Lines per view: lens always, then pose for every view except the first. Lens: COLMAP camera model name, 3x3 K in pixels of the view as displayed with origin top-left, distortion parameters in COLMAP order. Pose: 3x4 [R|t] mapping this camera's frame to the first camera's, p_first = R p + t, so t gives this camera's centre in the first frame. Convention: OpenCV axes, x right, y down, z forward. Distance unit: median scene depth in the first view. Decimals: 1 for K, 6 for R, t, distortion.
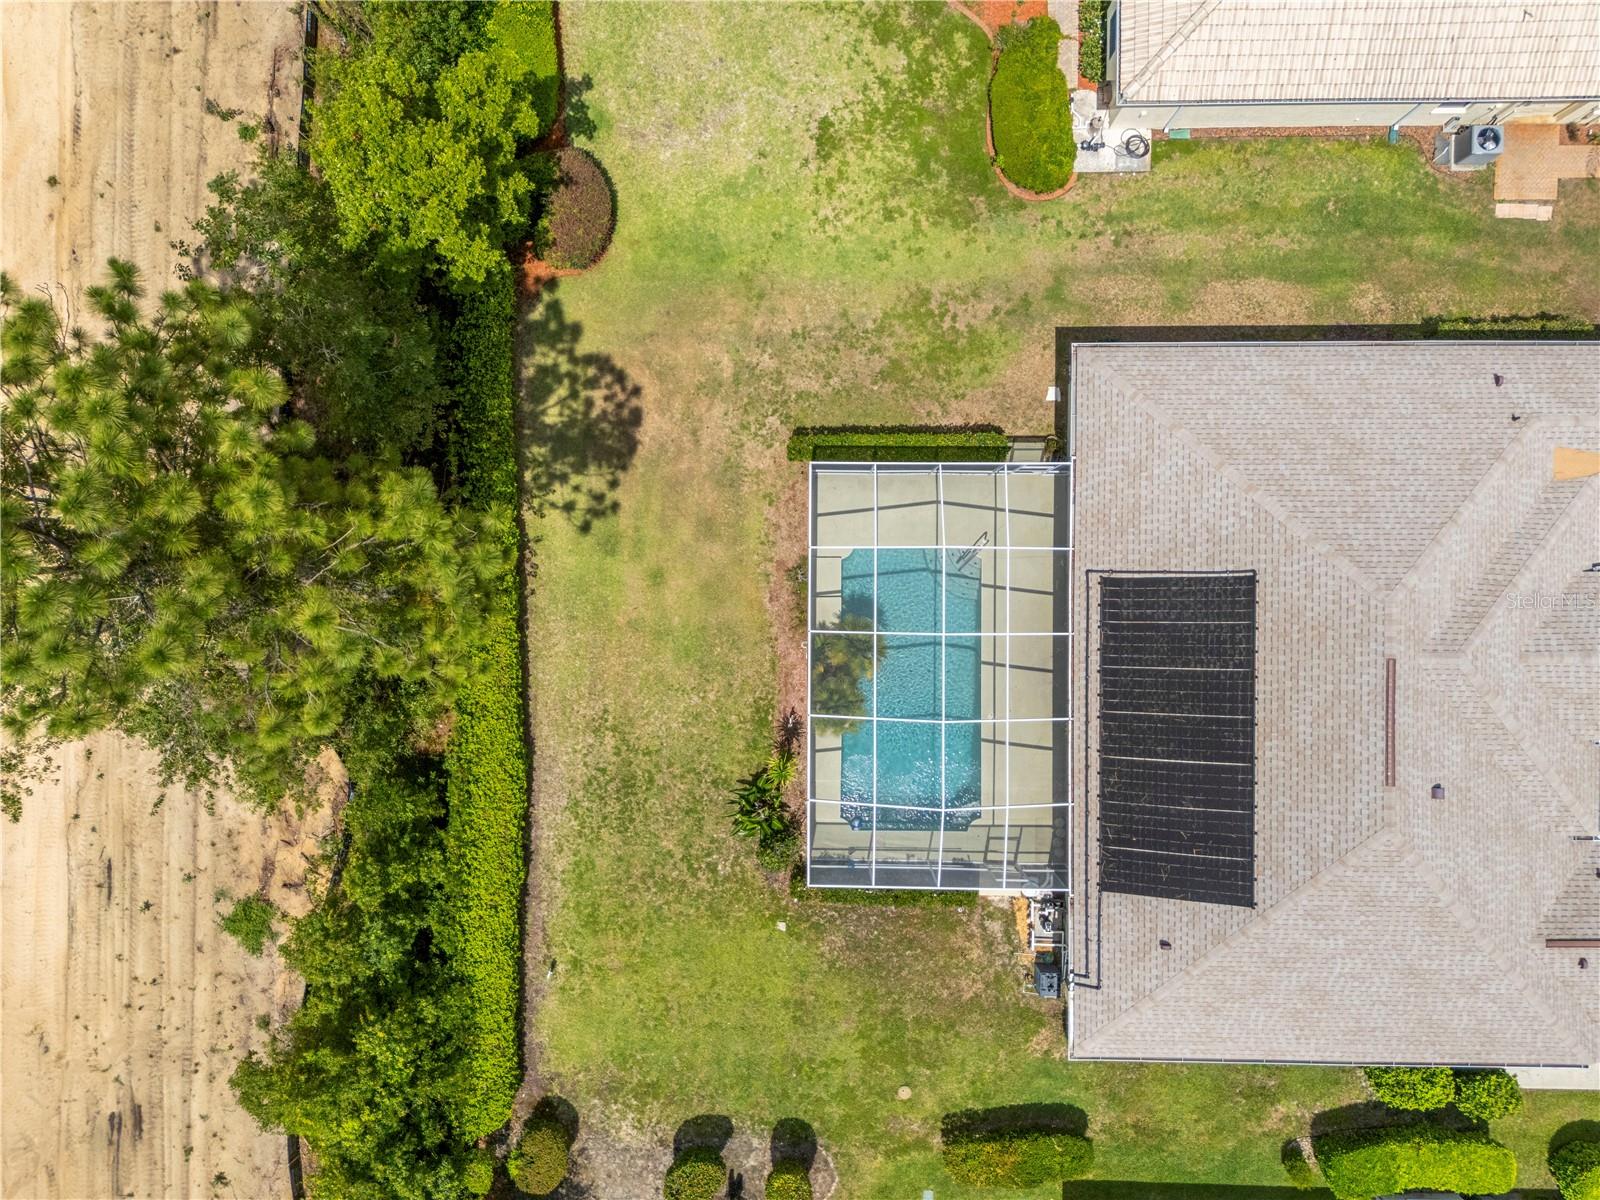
lens RADIAL K [[1173.8, 0, 806.6], [0, 1173.8, 616.2], [0, 0, 1]] dist [0.069531, -0.071192]
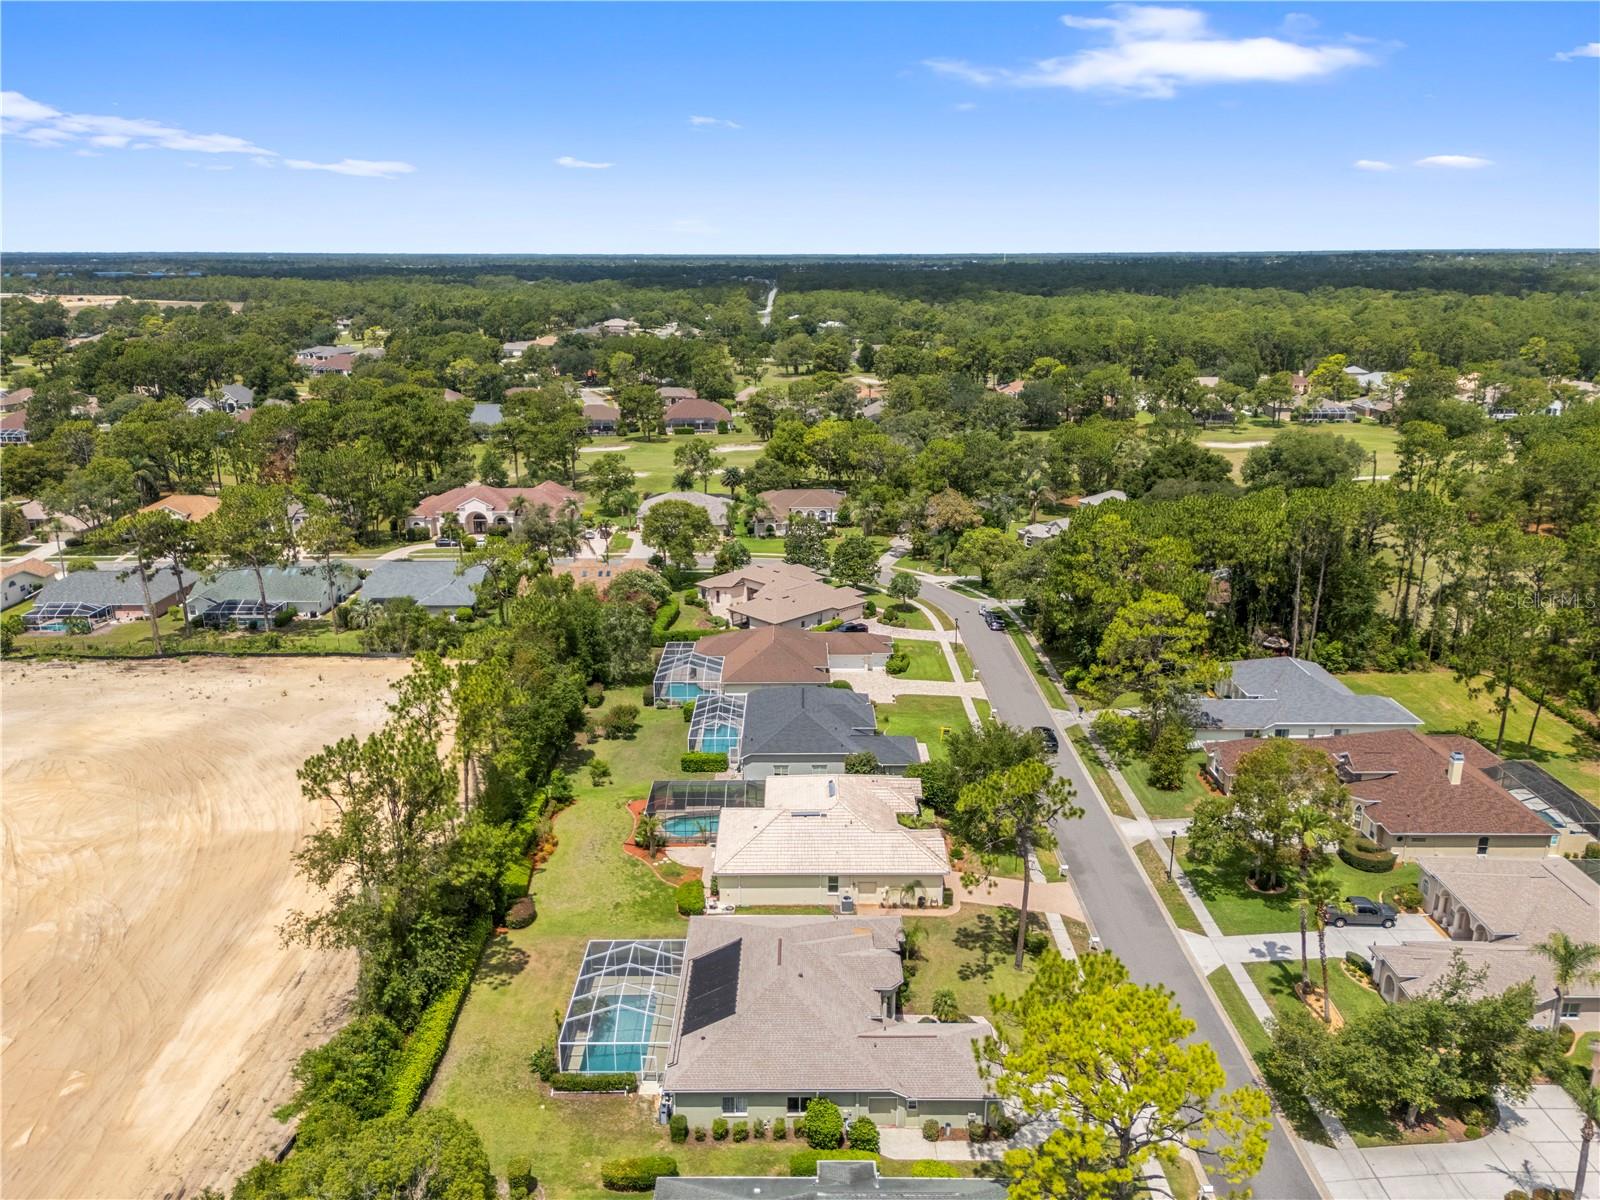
lens RADIAL K [[1173.8, 0, 803.0], [0, 1173.8, 606.9], [0, 0, 1]] dist [0.069531, -0.071192]
pose [[0.999888, 0.008890, 0.012008, 0.413339], [0.008967, 0.285765, -0.958258, 2.058968], [-0.011951, 0.958258, 0.285653, -0.467822]]
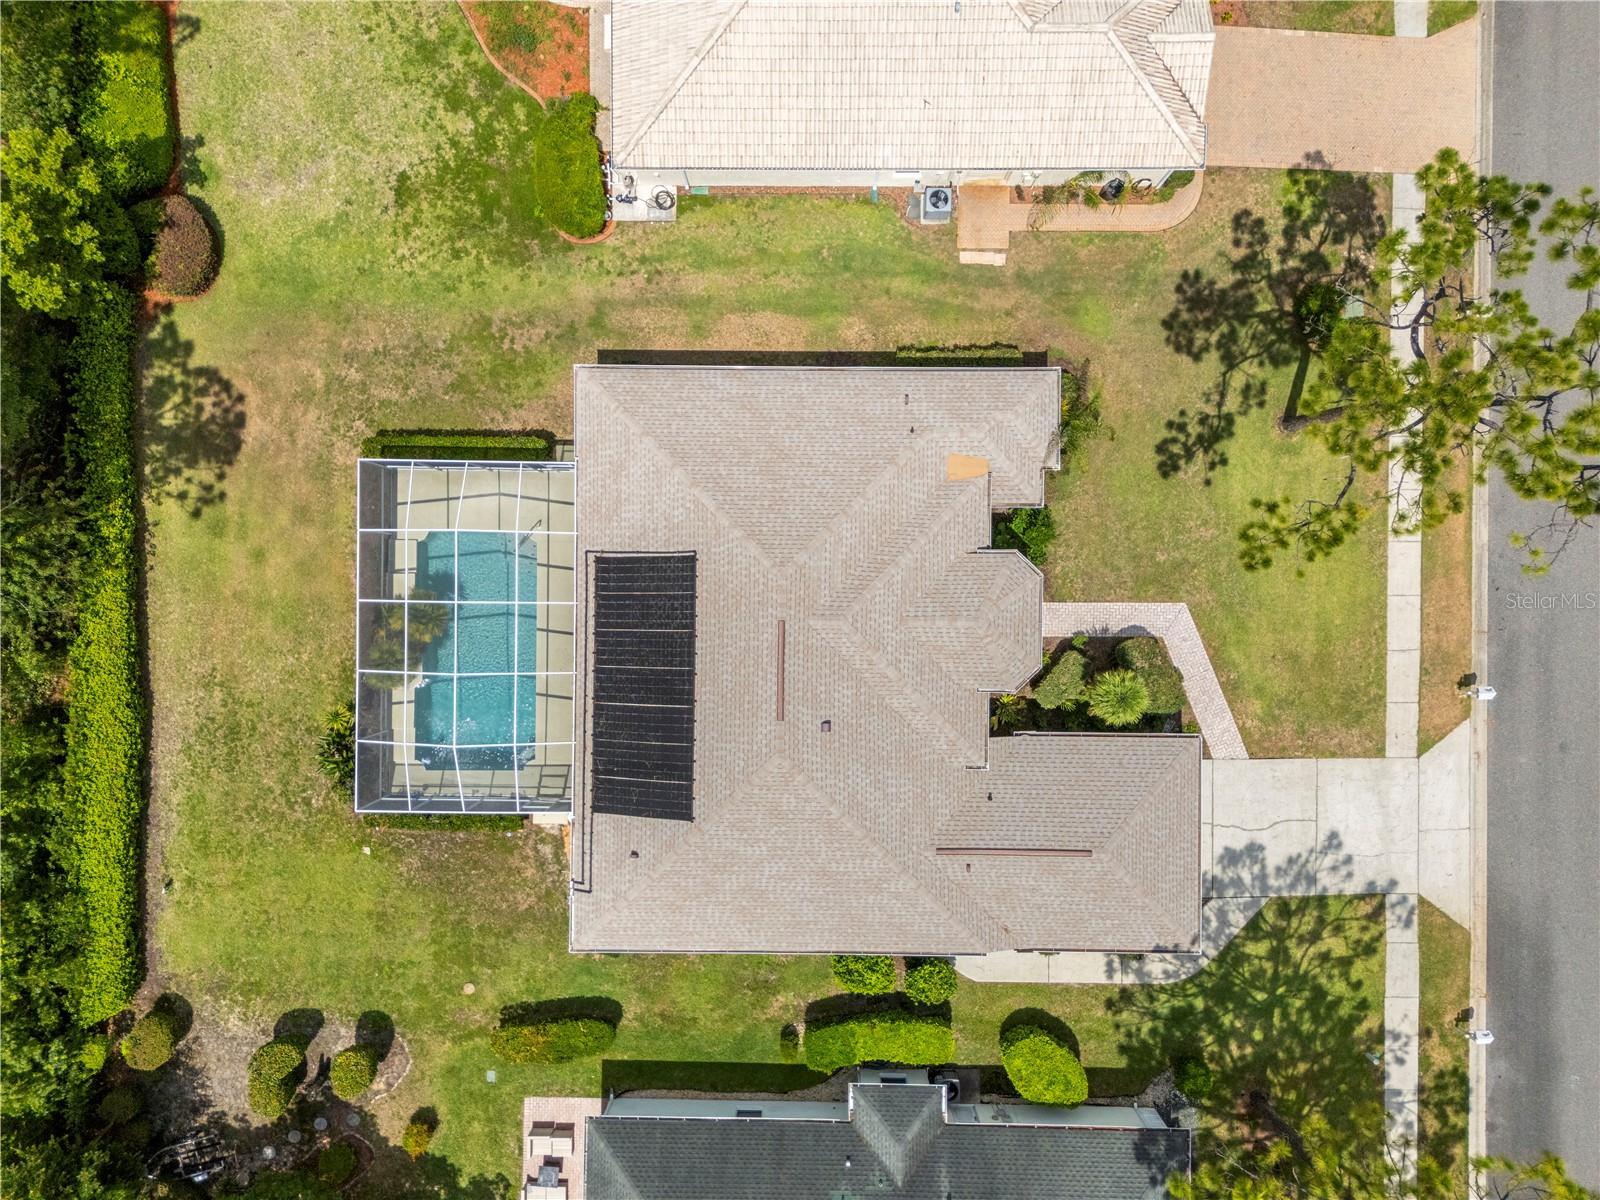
lens RADIAL K [[1173.8, 0, 799.7], [0, 1173.8, 613.5], [0, 0, 1]] dist [0.069531, -0.071192]
pose [[0.999951, 0.003795, 0.009119, 0.407490], [-0.003779, 0.999991, -0.001751, 0.024893], [-0.009126, 0.001717, 0.999957, -0.200823]]
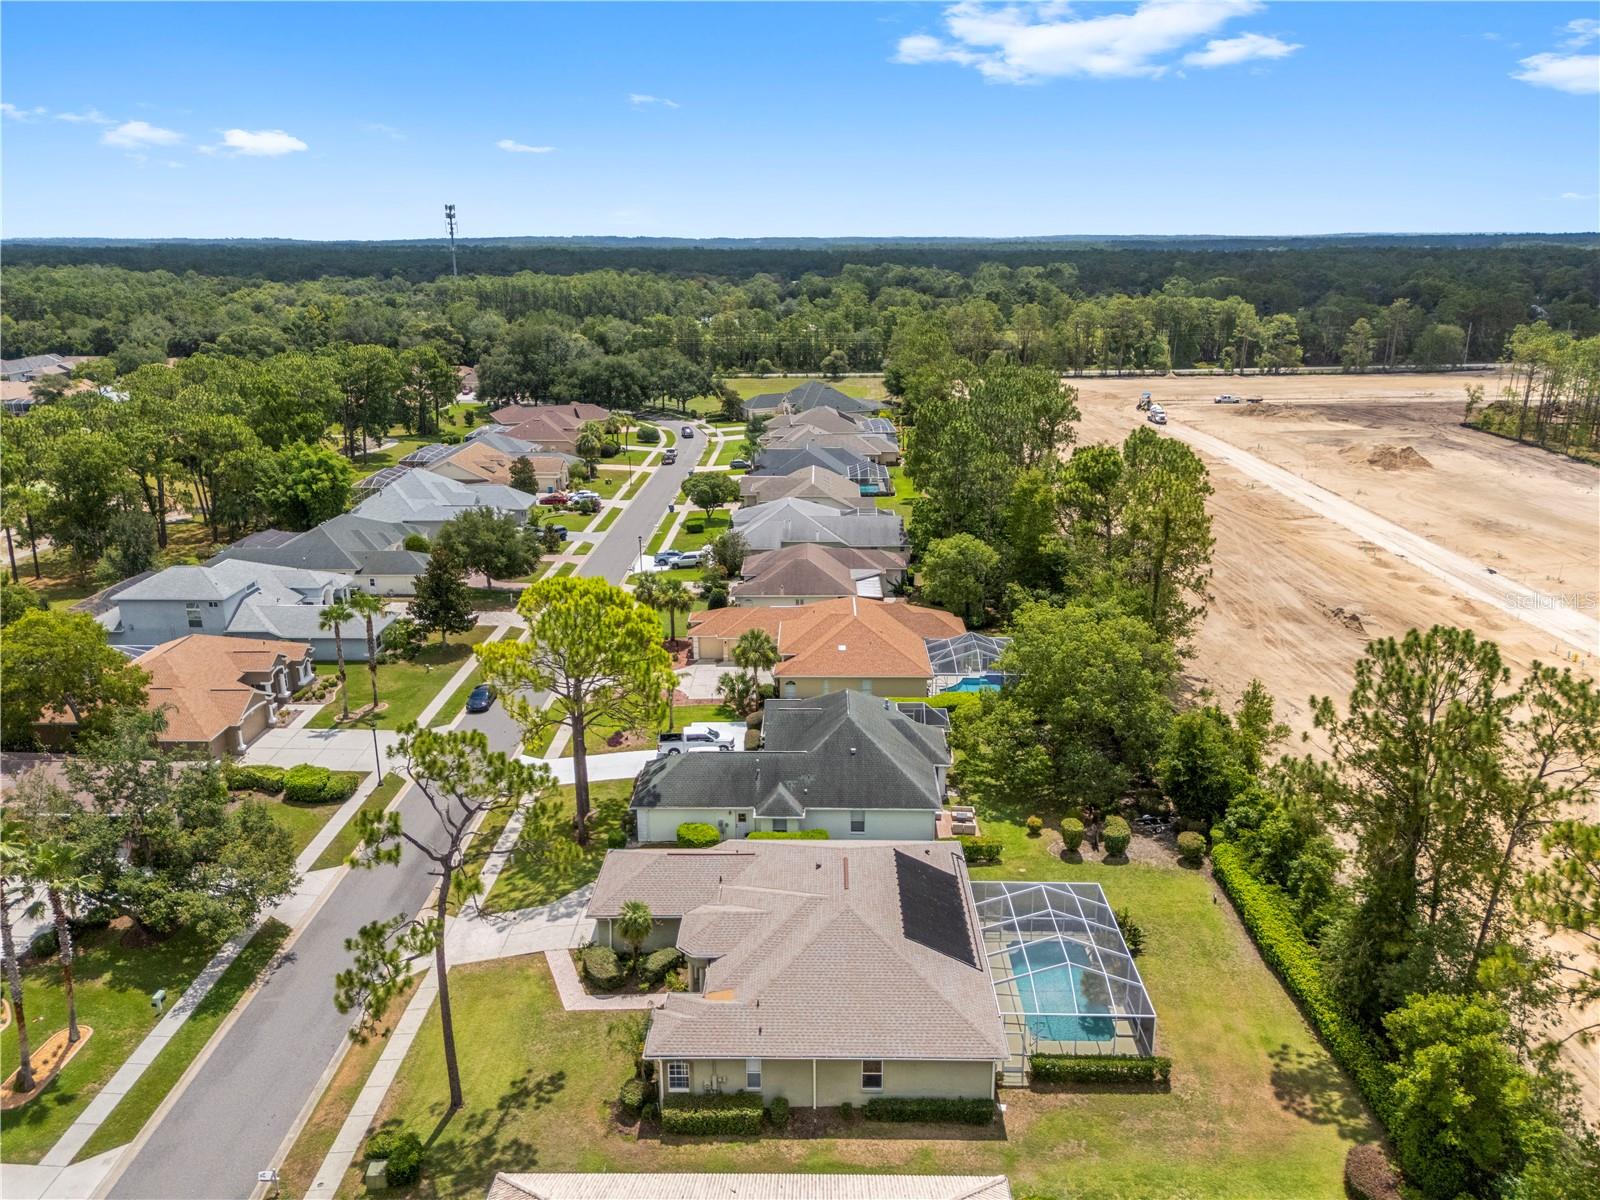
lens RADIAL K [[1173.8, 0, 800.2], [0, 1173.8, 593.7], [0, 0, 1]] dist [0.069531, -0.071192]
pose [[-0.999888, 0.004023, 0.014423, 0.446528], [0.012566, -0.298337, 0.954378, -1.447367], [0.008142, 0.954452, 0.298253, -0.078769]]
